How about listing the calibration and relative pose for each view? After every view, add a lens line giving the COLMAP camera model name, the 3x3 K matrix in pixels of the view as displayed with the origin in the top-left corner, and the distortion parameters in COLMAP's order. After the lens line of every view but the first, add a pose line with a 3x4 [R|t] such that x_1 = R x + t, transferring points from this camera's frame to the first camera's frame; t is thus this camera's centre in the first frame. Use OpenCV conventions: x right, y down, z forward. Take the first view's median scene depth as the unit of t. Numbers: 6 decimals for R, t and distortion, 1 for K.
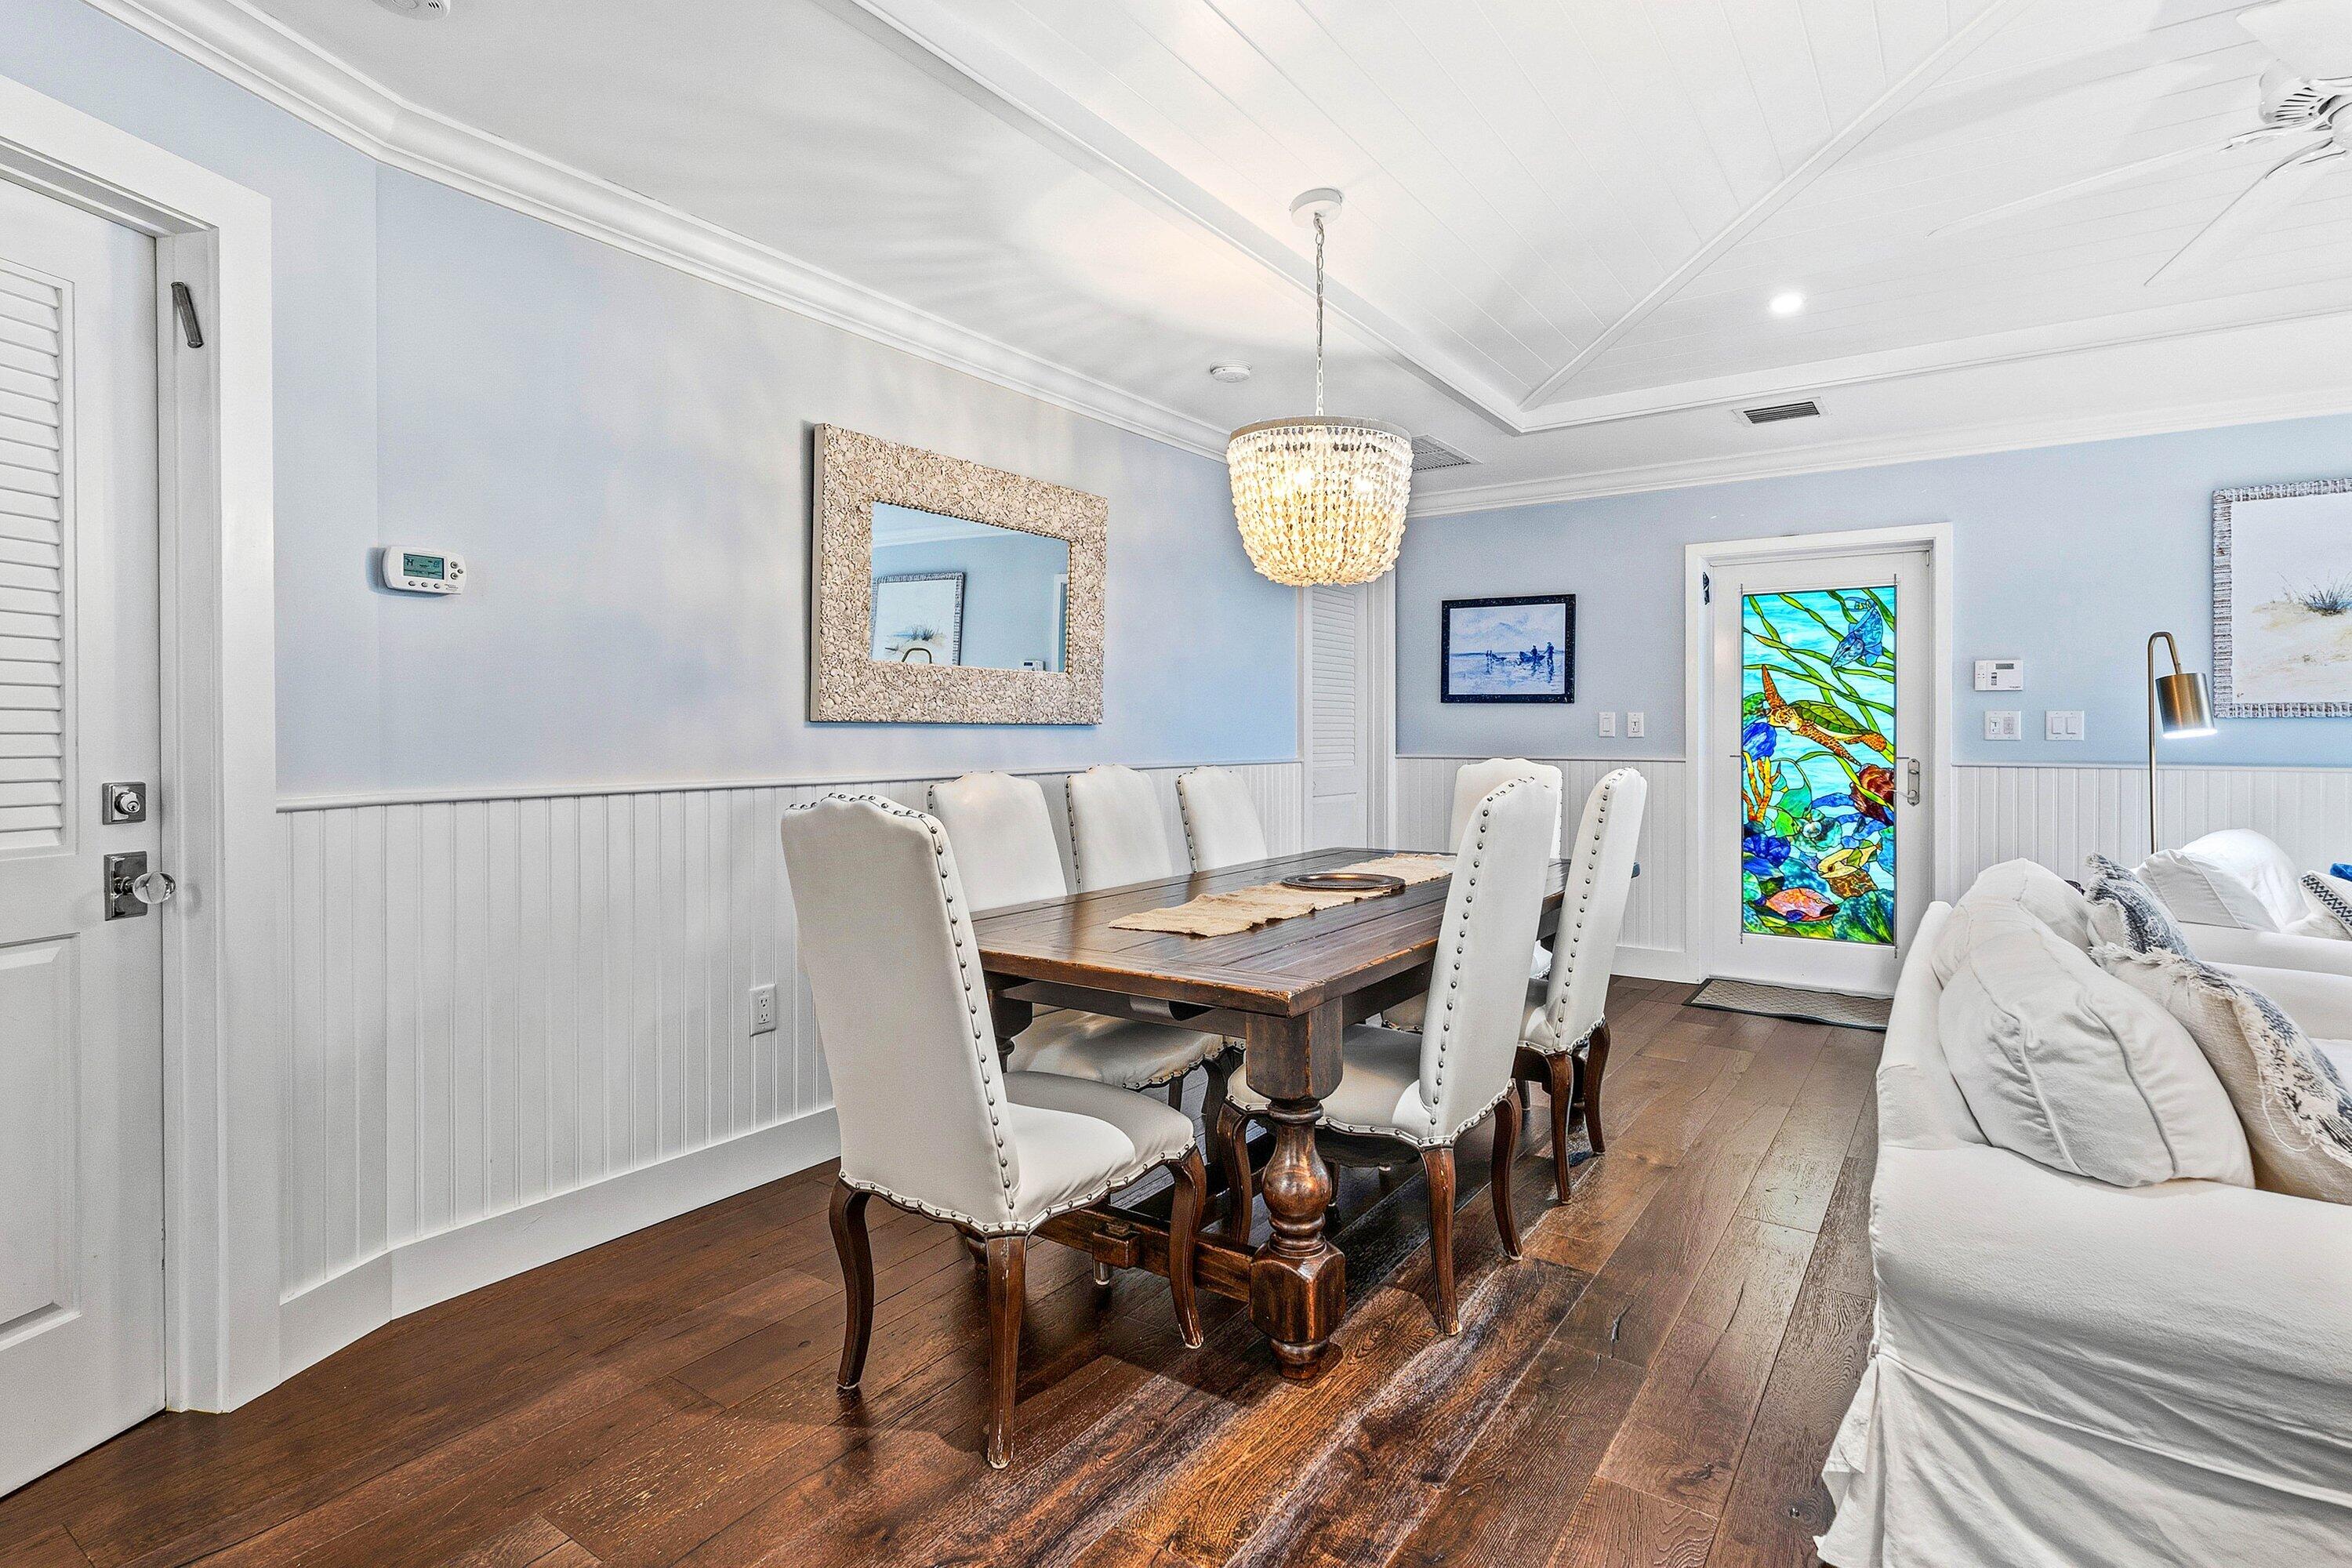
lens RADIAL K [[1173.9, 0, 1197.5], [0, 1173.9, 733.5], [0, 0, 1]] dist [0.005292, -0.000602]
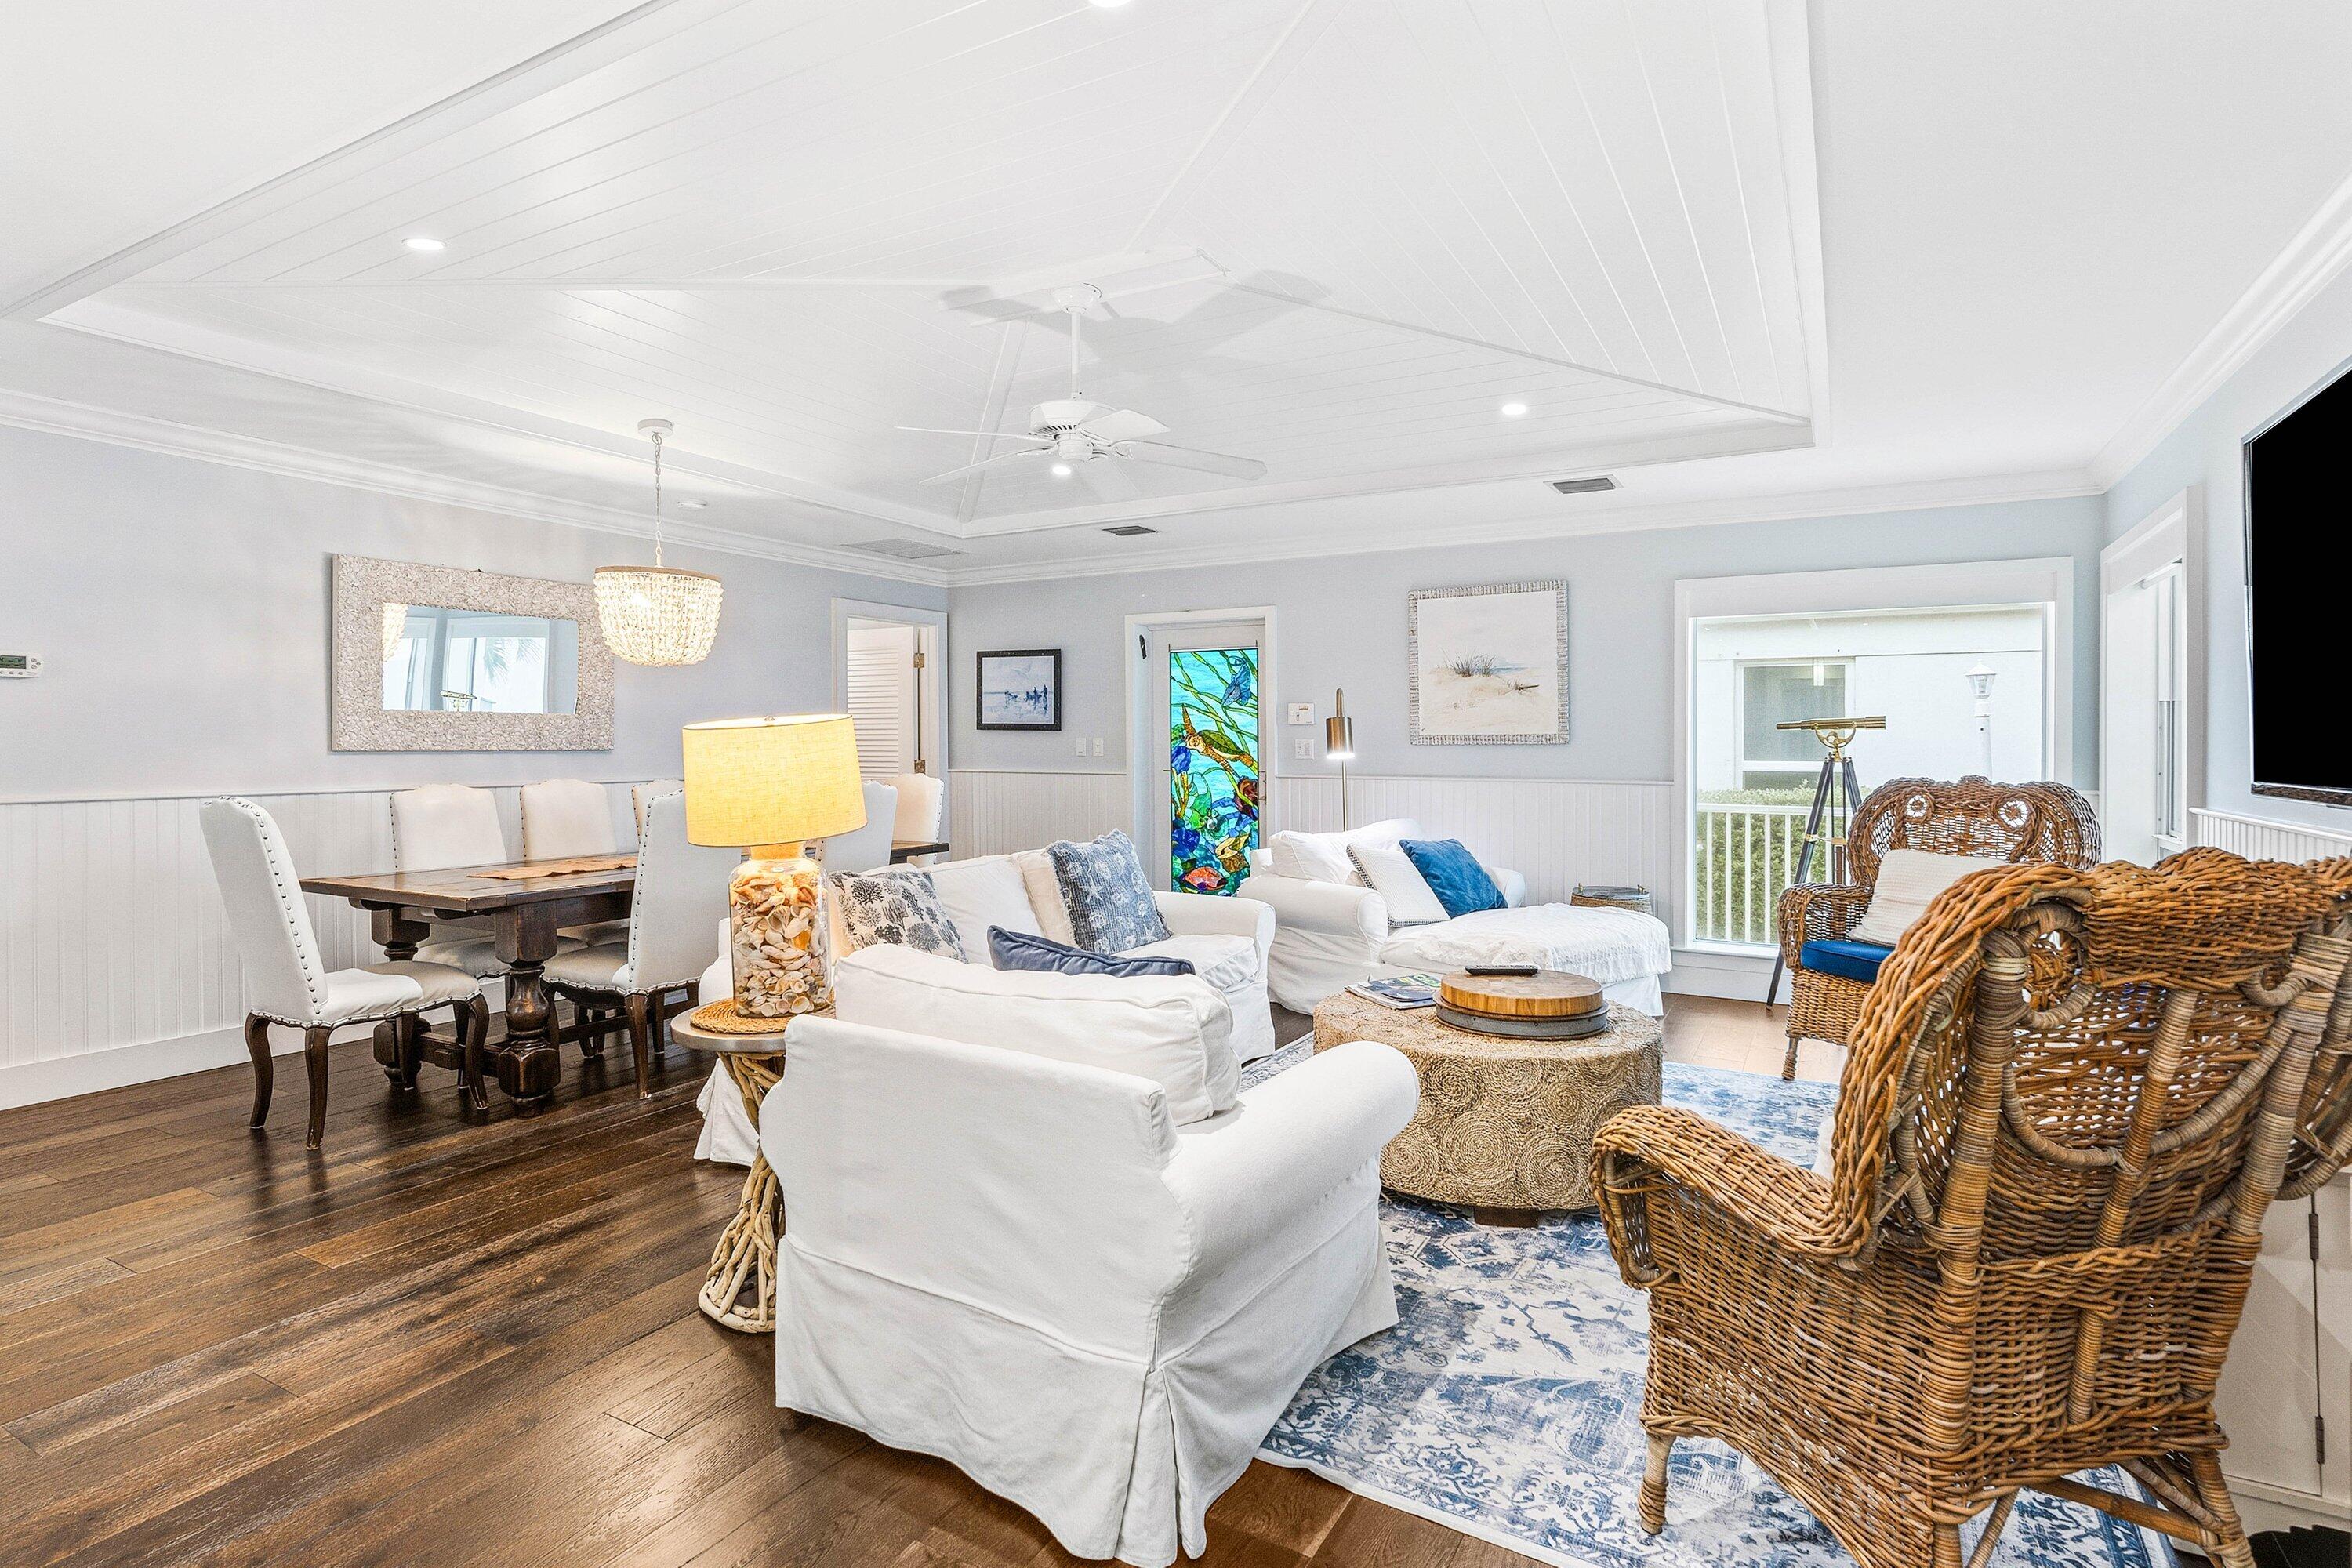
lens RADIAL K [[1165.8, 0, 1202.0], [0, 1165.8, 753.2], [0, 0, 1]] dist [-0.002206, 0.000246]
pose [[0.995069, -0.001214, 0.099181, 0.388710], [0.000546, 0.999977, 0.006764, -0.010488], [-0.099187, -0.006676, 0.995046, -0.366353]]
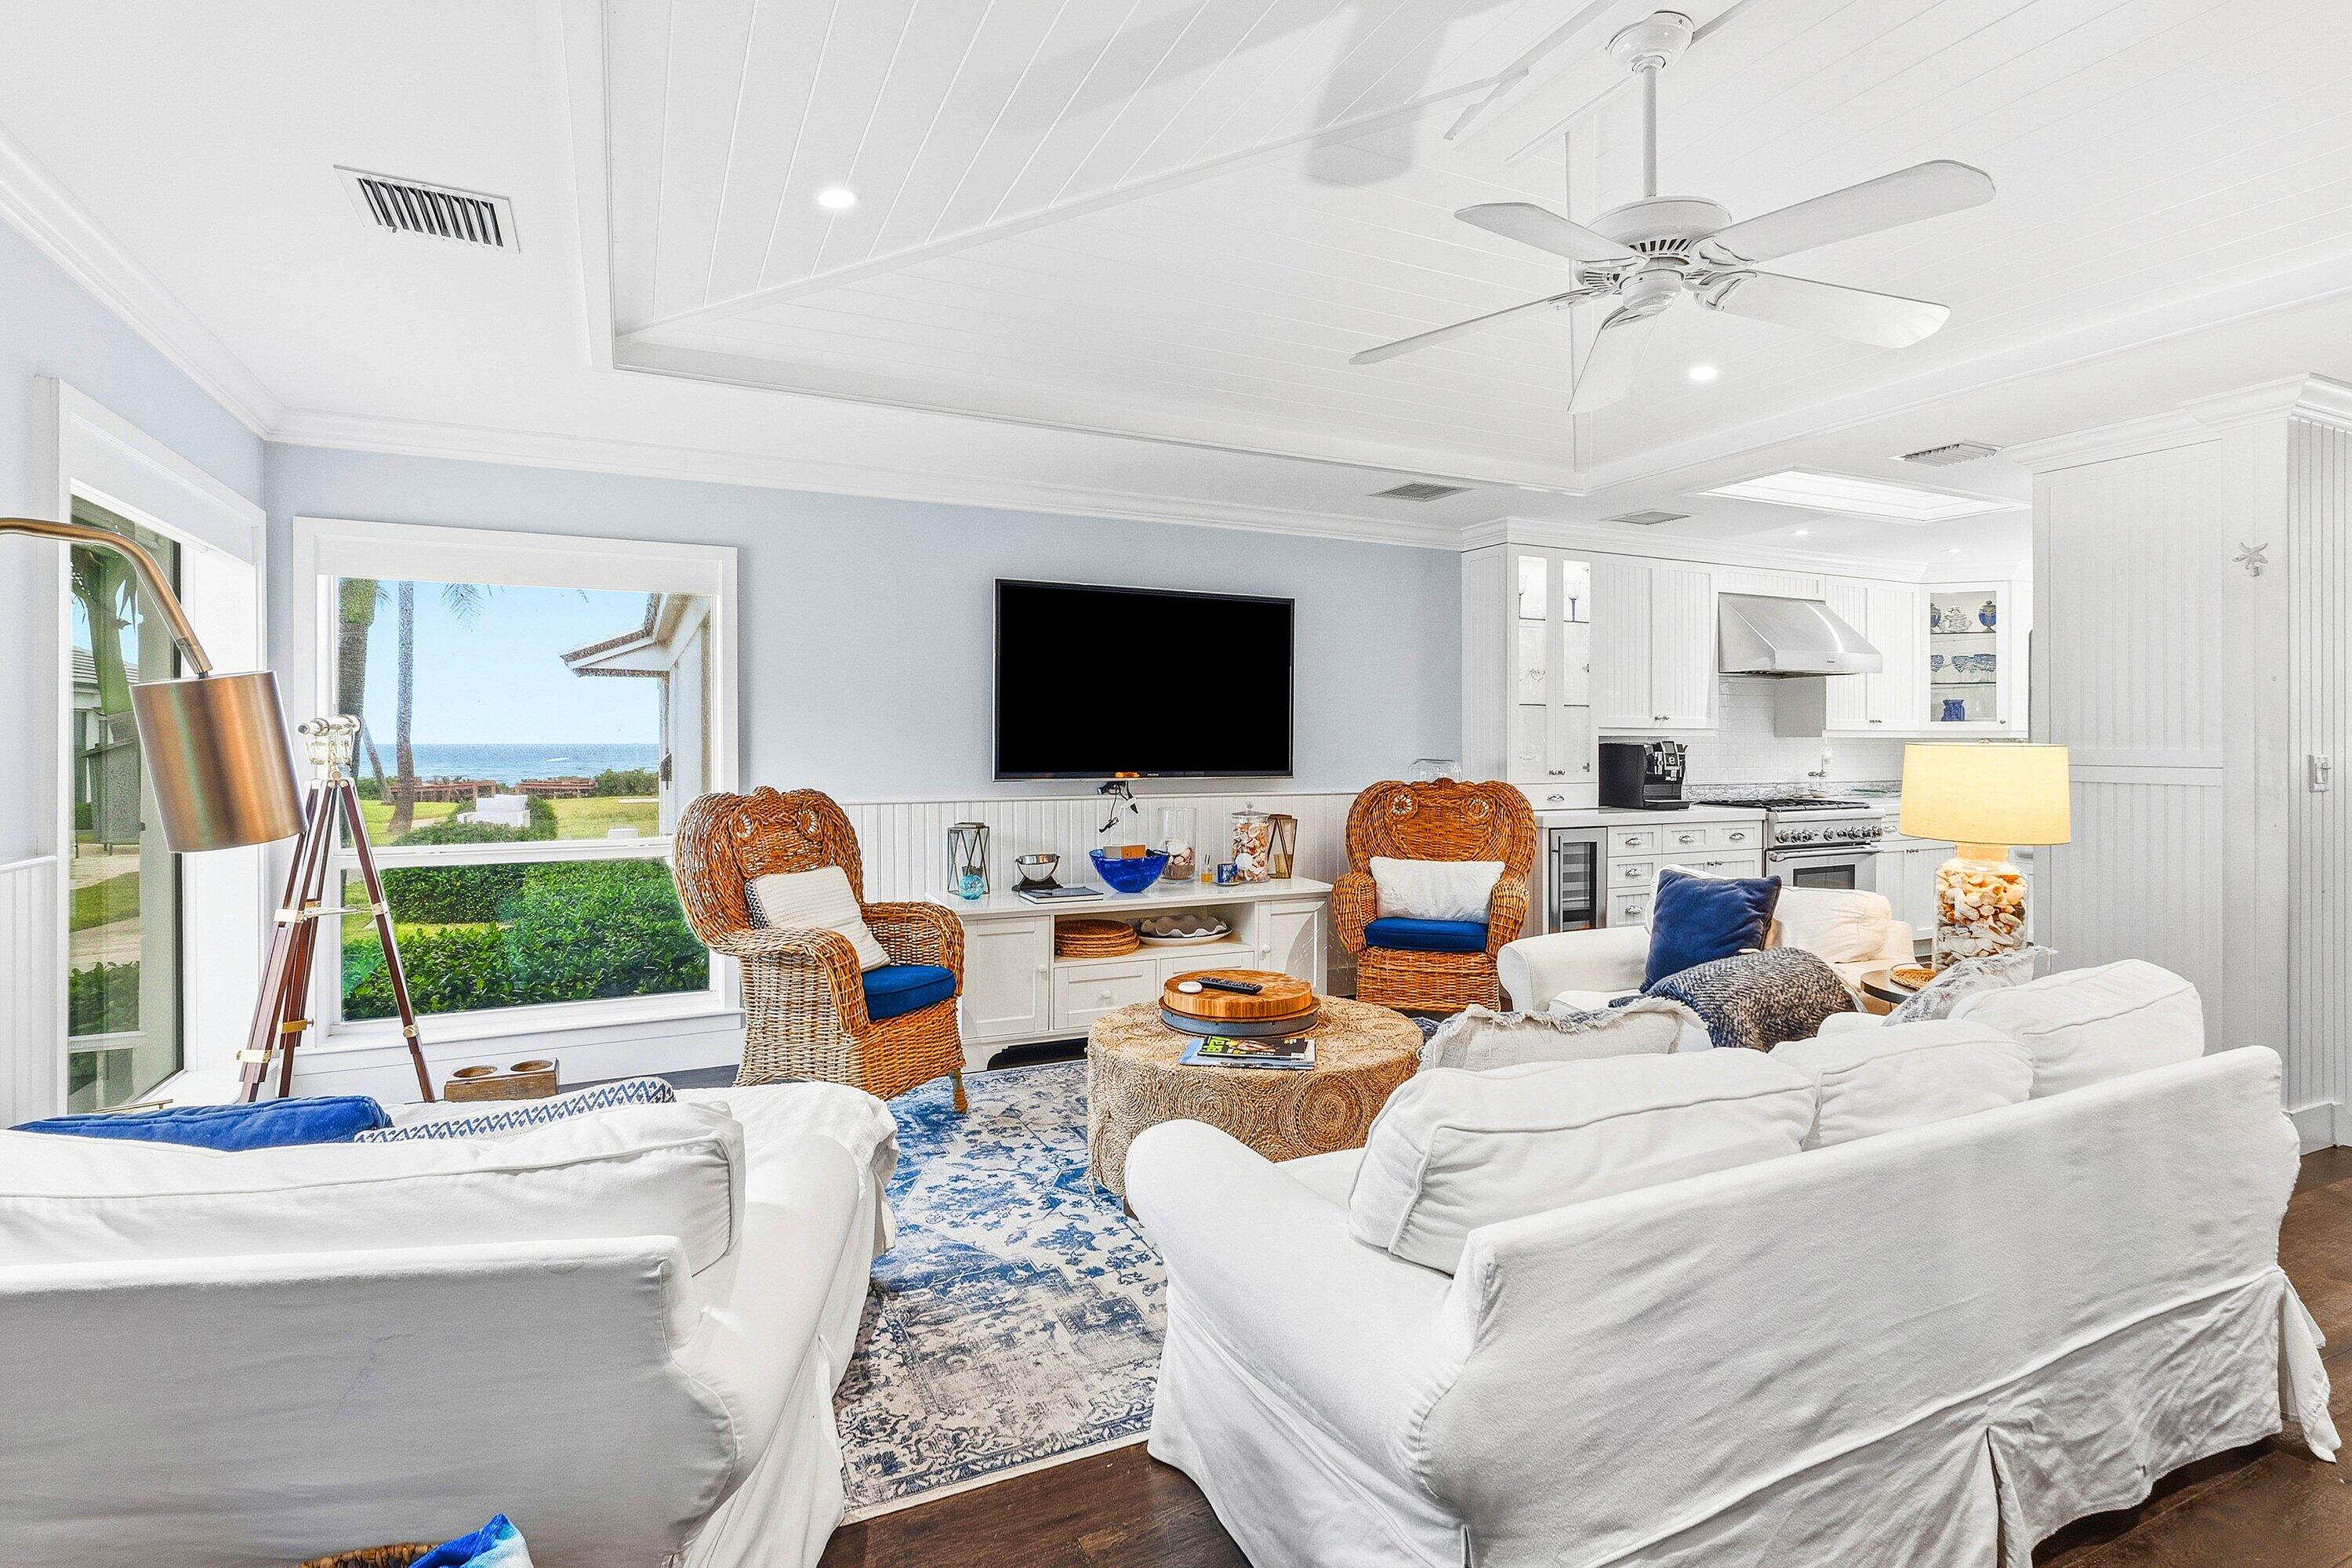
lens RADIAL K [[1165.8, 0, 1202.0], [0, 1165.8, 753.2], [0, 0, 1]] dist [-0.002206, 0.000246]
pose [[-0.875488, -0.000180, 0.483239, 0.321561], [0.002260, 0.999987, 0.004466, -0.014156], [-0.483234, 0.005002, -0.875477, 0.874783]]
